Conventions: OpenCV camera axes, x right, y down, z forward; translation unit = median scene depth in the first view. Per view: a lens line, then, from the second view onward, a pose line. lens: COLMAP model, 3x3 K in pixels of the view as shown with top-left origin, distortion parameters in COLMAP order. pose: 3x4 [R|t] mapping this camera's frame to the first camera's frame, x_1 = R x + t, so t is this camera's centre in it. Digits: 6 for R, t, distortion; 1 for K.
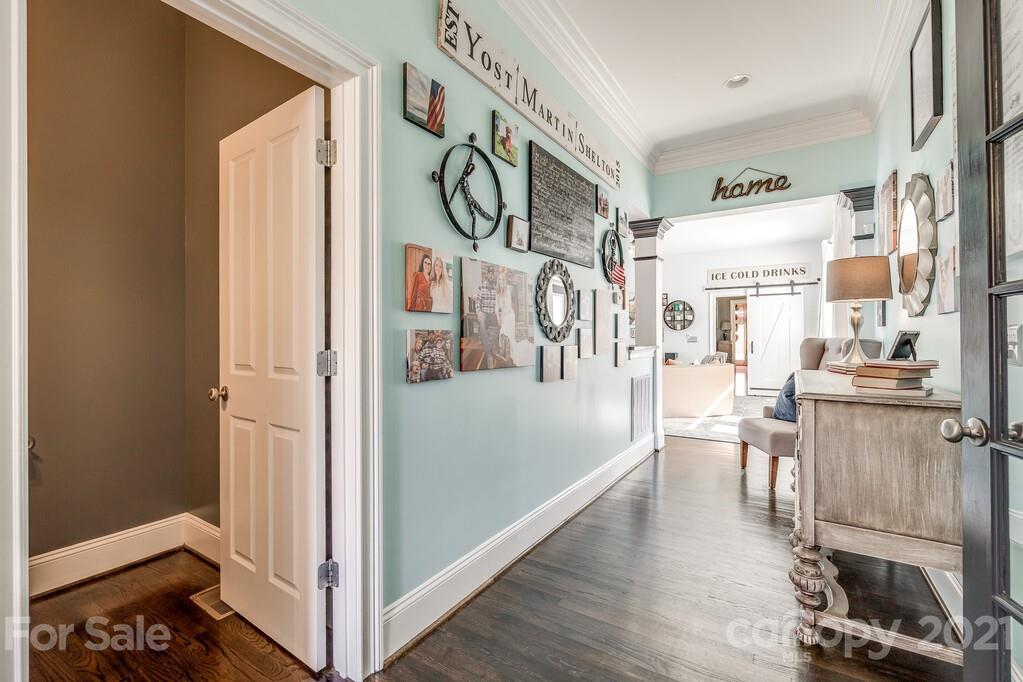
lens RADIAL K [[436.6, 0, 509.5], [0, 436.6, 336.0], [0, 0, 1]] dist [-0.003491, 0.000403]
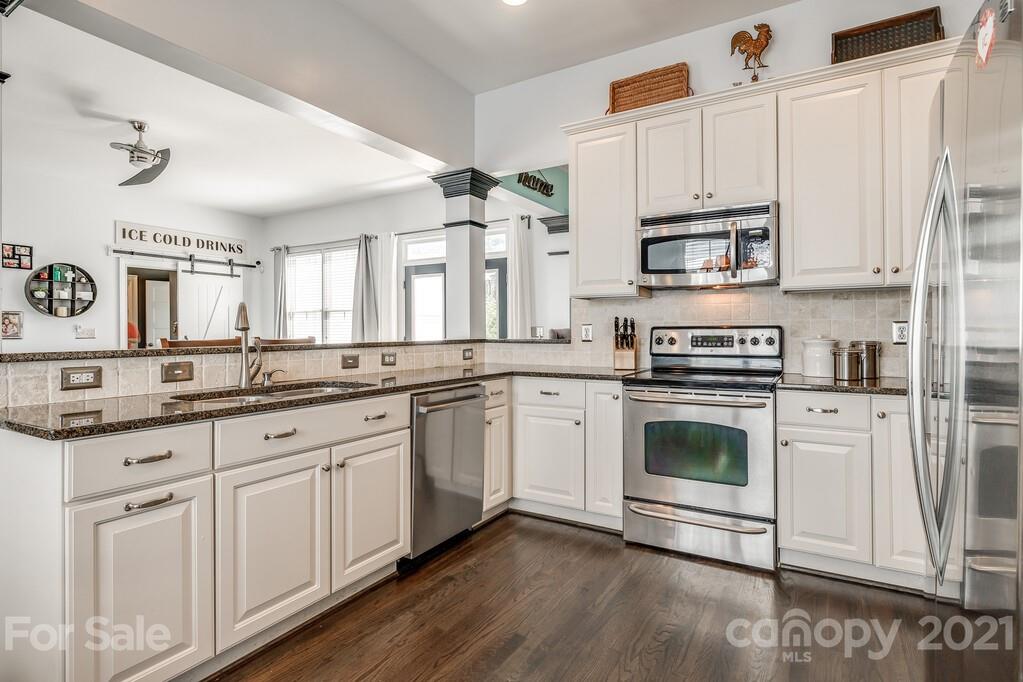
lens RADIAL K [[513.2, 0, 509.8], [0, 513.2, 331.8], [0, 0, 1]] dist [-0.007305, -0.000835]
pose [[-0.044095, -0.000714, 0.999027, -0.300417], [0.005418, 0.999985, 0.000954, 0.007693], [-0.999013, 0.005455, -0.044090, 0.511243]]
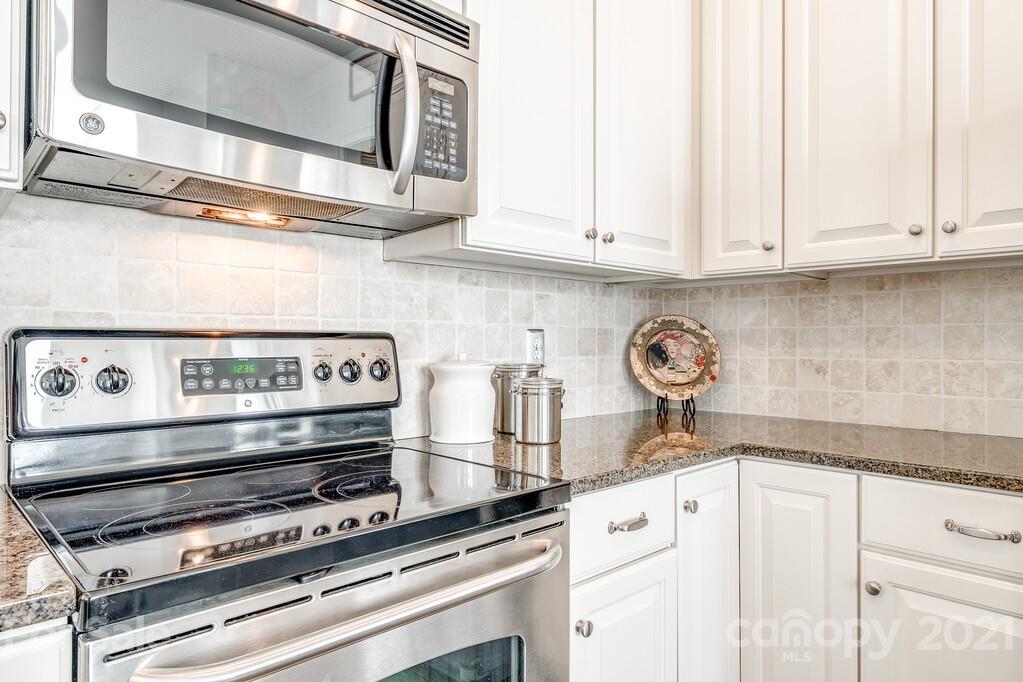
lens RADIAL K [[640.8, 0, 508.0], [0, 640.8, 339.1], [0, 0, 1]] dist [0.001113, 0.003027]
pose [[-0.973848, 0.001915, 0.227194, -0.052737], [0.000109, 0.999968, -0.007960, 0.008214], [-0.227202, -0.007727, -0.973817, 0.488115]]
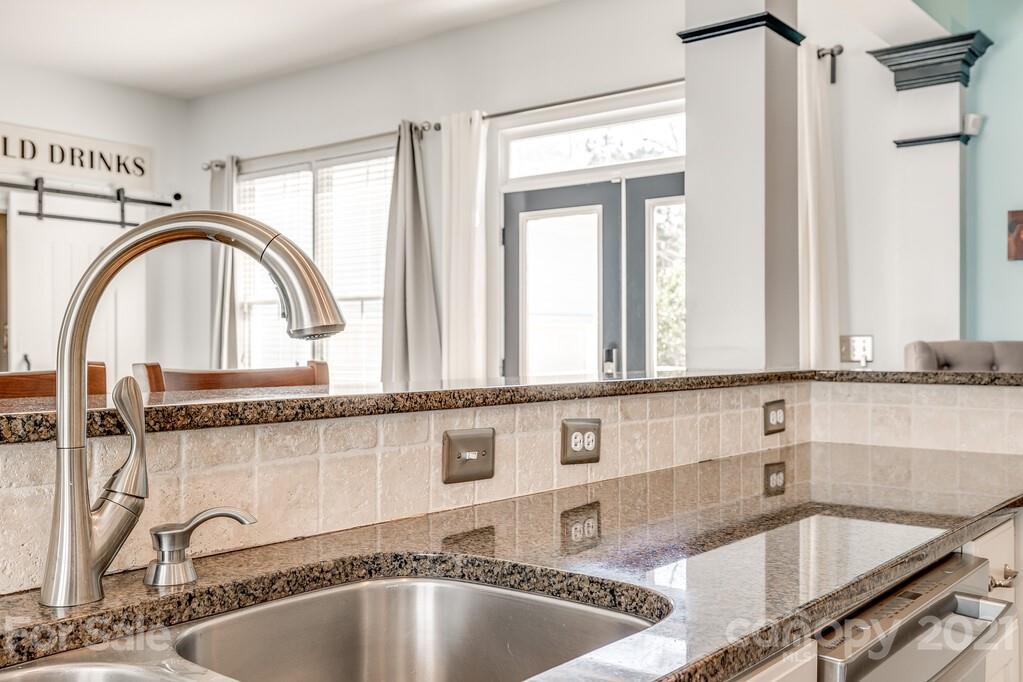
lens RADIAL K [[988.8, 0, 509.5], [0, 988.8, 344.0], [0, 0, 1]] dist [0.003951, 0.000000]
pose [[0.093841, 0.003417, 0.995581, -0.144444], [0.001939, 0.999992, -0.003614, 0.007592], [-0.995585, 0.002269, 0.093833, 0.573683]]
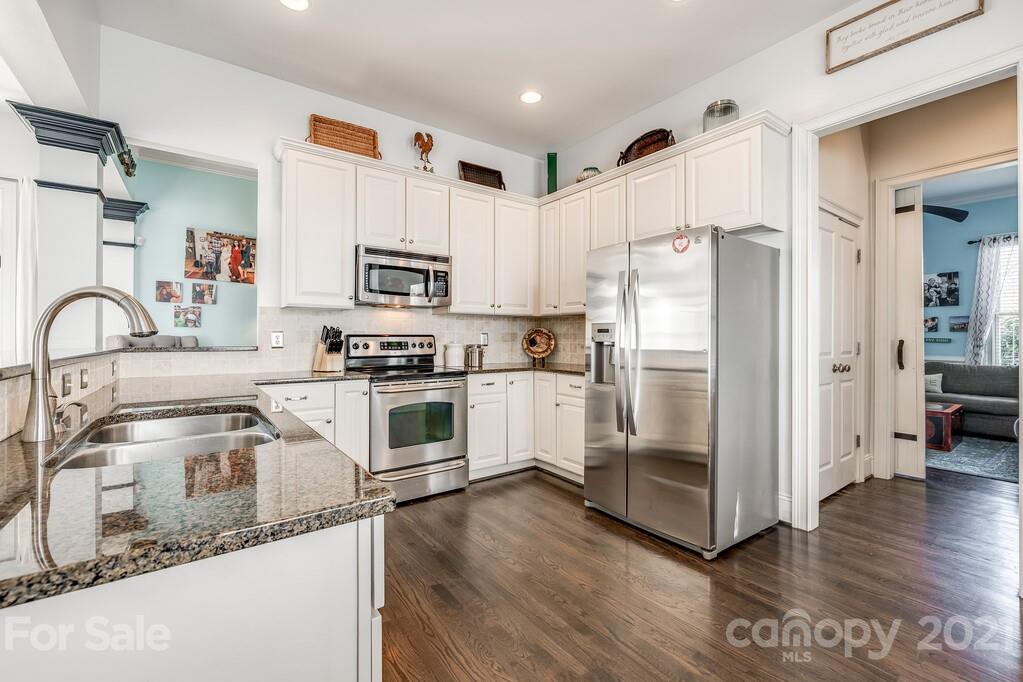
lens RADIAL K [[436.6, 0, 511.9], [0, 436.6, 336.0], [0, 0, 1]] dist [-0.003491, 0.000403]
pose [[-0.937750, 0.001454, 0.347309, -0.201677], [-0.000041, 0.999991, -0.004296, 0.007930], [-0.347312, -0.004043, -0.937741, 0.697991]]
